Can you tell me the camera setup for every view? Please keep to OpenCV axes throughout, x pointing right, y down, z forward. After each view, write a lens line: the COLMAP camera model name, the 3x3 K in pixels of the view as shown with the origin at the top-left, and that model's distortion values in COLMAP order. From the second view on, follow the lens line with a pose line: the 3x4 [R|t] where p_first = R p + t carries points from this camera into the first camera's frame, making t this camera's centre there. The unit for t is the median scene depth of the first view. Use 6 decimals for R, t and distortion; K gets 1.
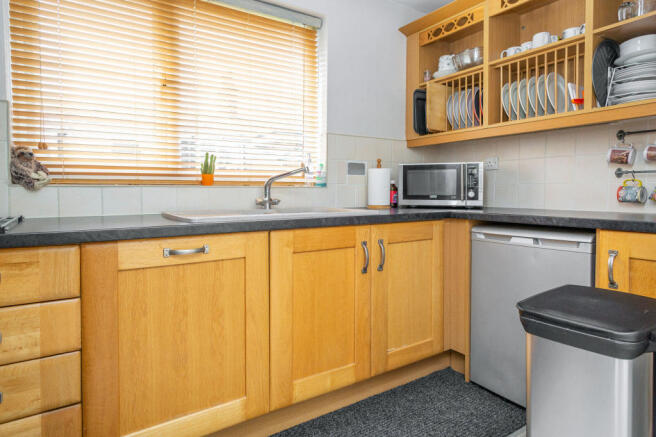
lens RADIAL K [[377.9, 0, 327.3], [0, 377.9, 195.4], [0, 0, 1]] dist [0.029028, -0.000570]
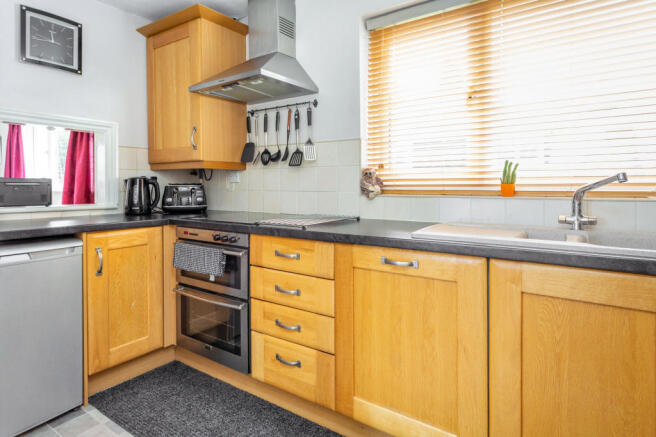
lens RADIAL K [[379.0, 0, 327.4], [0, 379.0, 186.6], [0, 0, 1]] dist [0.001466, -0.000120]
pose [[0.379088, 0.005855, -0.925342, 0.444873], [-0.011442, 0.999933, 0.001640, -0.056533], [0.925290, 0.009966, 0.379129, 0.314976]]
